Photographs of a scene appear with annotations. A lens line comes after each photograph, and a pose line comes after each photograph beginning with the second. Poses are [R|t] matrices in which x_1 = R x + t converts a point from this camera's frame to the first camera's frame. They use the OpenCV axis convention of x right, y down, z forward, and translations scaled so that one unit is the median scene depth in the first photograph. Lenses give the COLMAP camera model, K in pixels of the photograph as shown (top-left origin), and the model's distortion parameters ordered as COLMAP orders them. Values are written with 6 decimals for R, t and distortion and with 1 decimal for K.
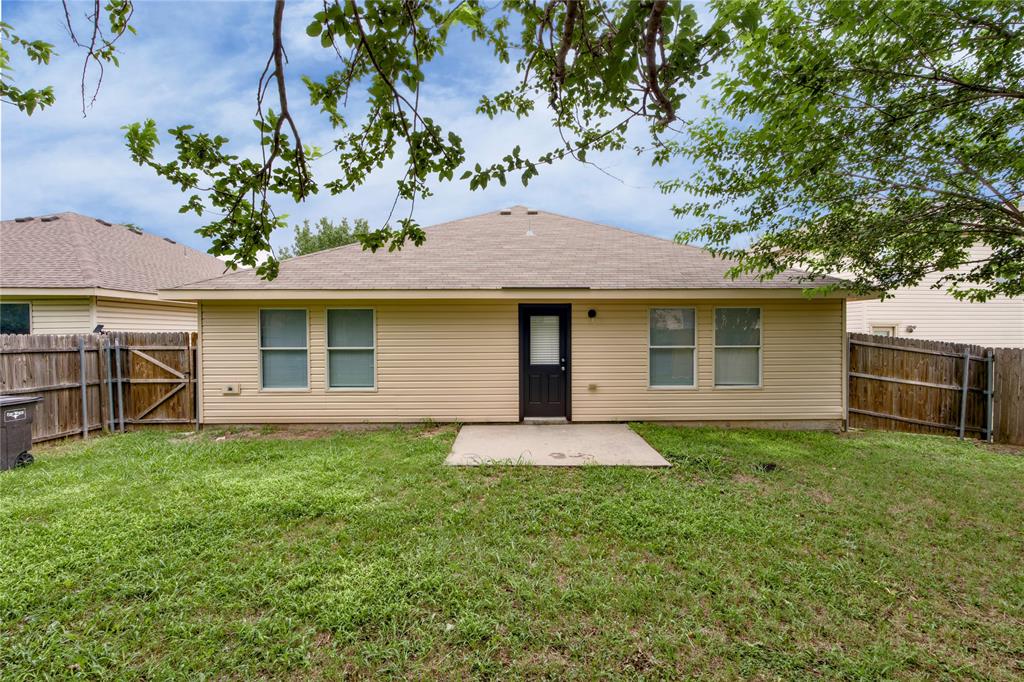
lens RADIAL K [[460.6, 0, 513.5], [0, 460.6, 344.6], [0, 0, 1]] dist [-0.010128, -0.000009]
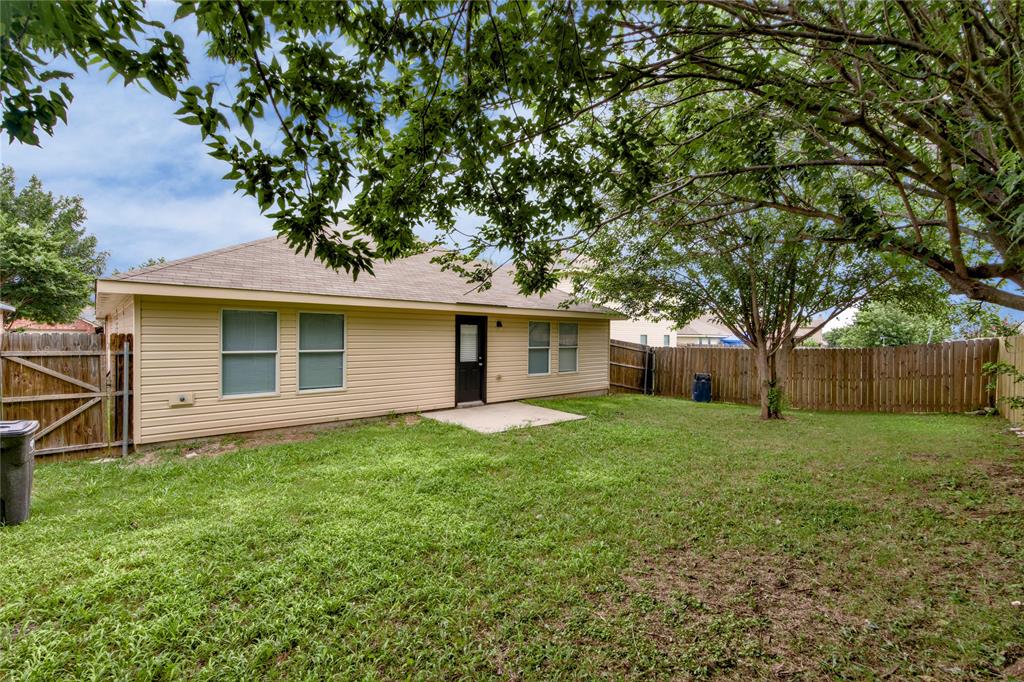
lens RADIAL K [[460.6, 0, 507.6], [0, 460.6, 340.0], [0, 0, 1]] dist [-0.010128, -0.000009]
pose [[0.752566, 0.003262, 0.658509, -0.721309], [0.006684, 0.999898, -0.012591, -0.001224], [-0.658483, 0.013877, 0.752467, -0.062672]]
